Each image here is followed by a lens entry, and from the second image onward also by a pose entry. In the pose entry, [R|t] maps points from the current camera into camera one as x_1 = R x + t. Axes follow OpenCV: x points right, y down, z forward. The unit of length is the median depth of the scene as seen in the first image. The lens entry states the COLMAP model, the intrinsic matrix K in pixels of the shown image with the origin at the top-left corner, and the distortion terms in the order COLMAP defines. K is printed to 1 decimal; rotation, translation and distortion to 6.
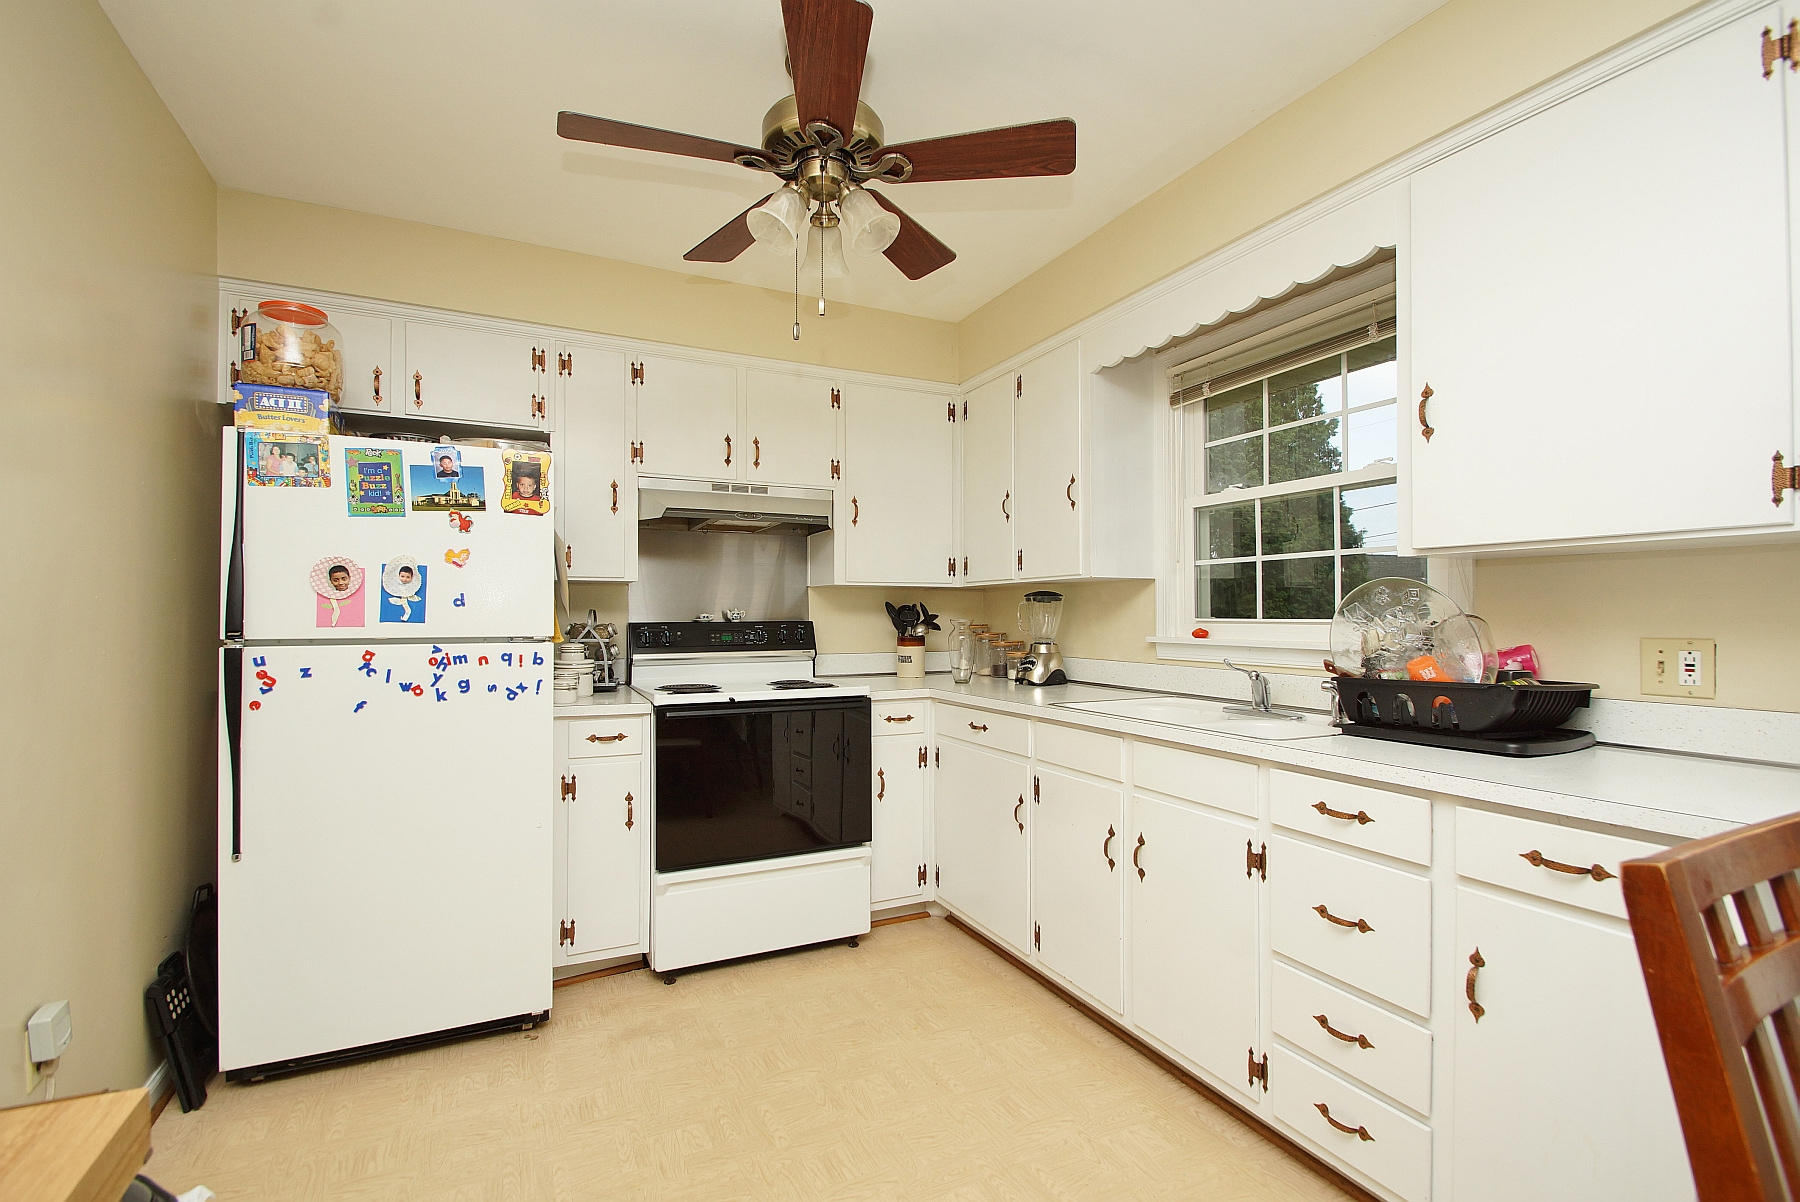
lens RADIAL K [[797.7, 0, 884.7], [0, 797.7, 608.5], [0, 0, 1]] dist [0.009881, -0.014094]
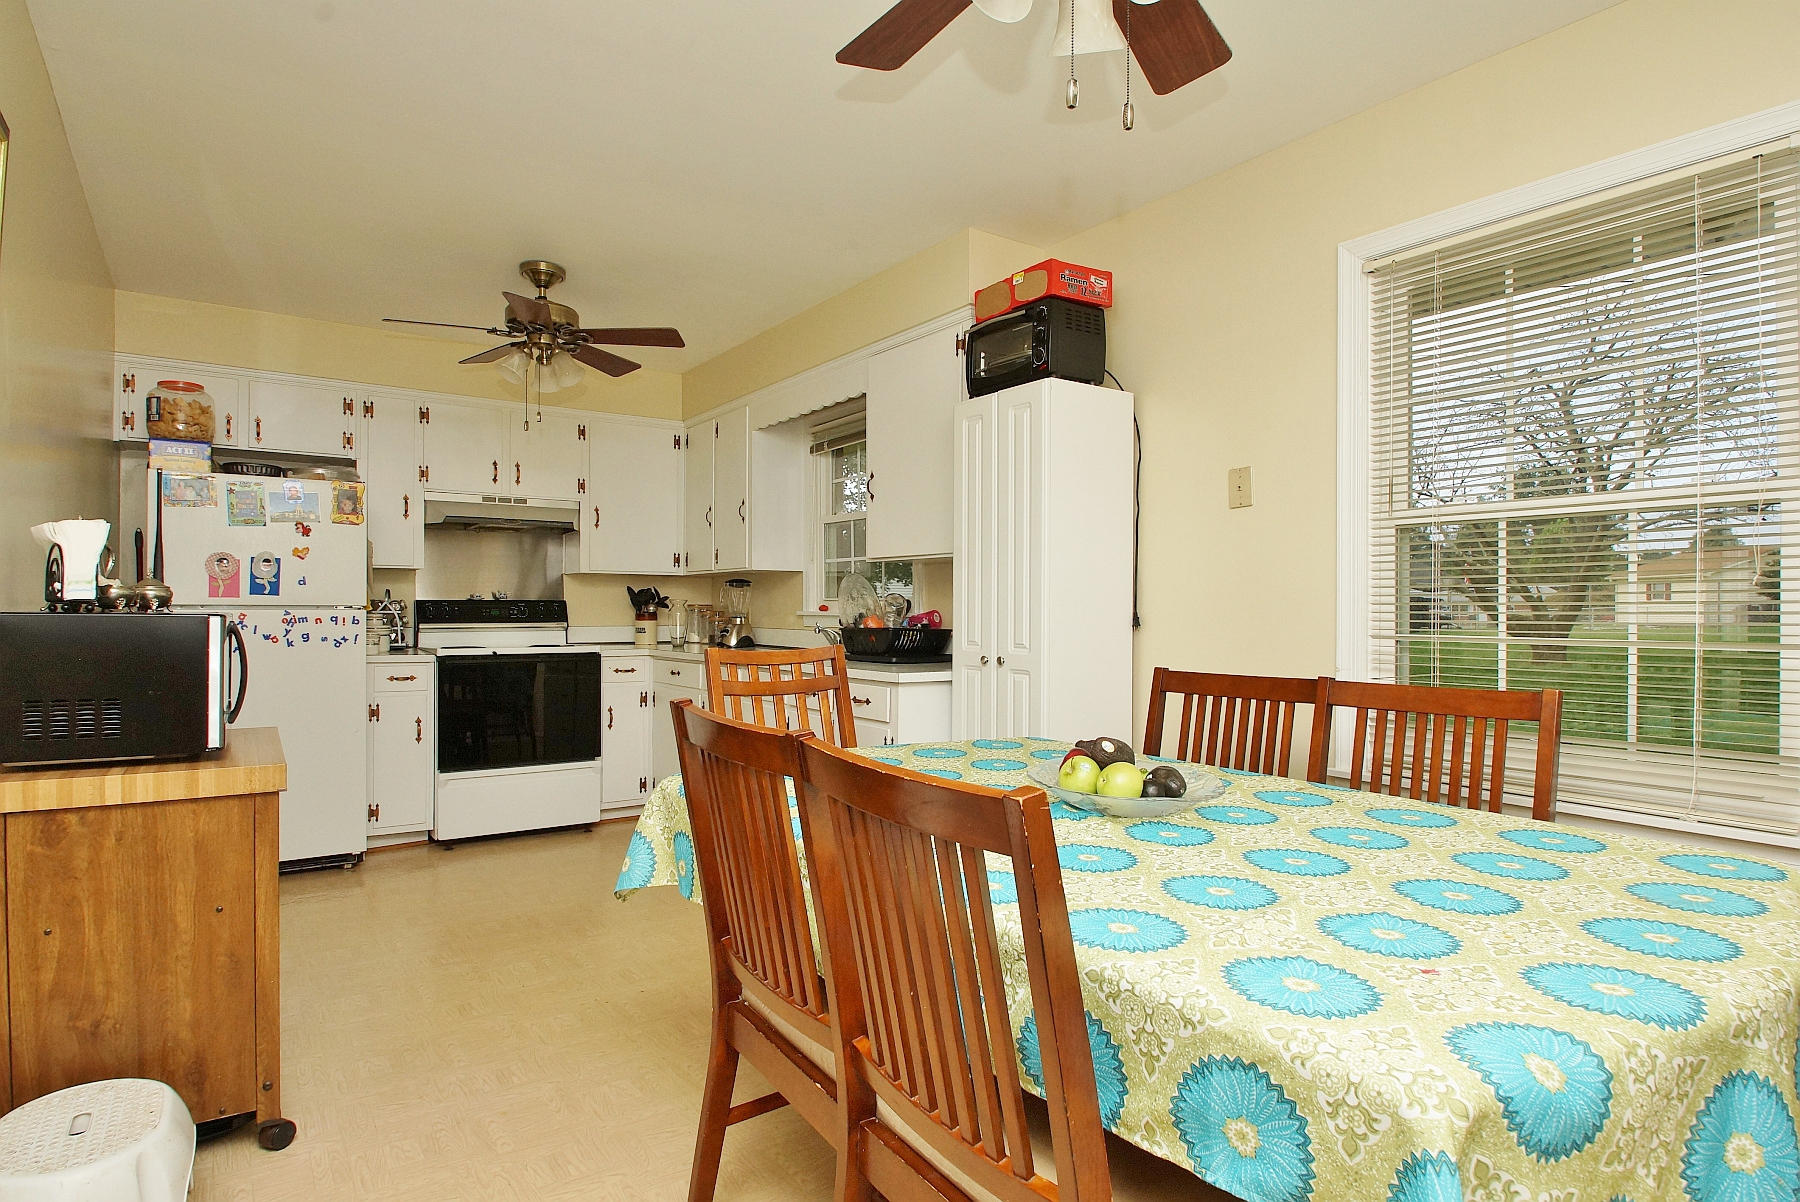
lens RADIAL K [[974.6, 0, 898.6], [0, 974.6, 611.0], [0, 0, 1]] dist [-0.011684, -0.003227]
pose [[0.986193, 0.004378, 0.165543, 0.236376], [-0.006133, 0.999930, 0.010091, 0.017890], [-0.165487, -0.010966, 0.986151, -0.845042]]
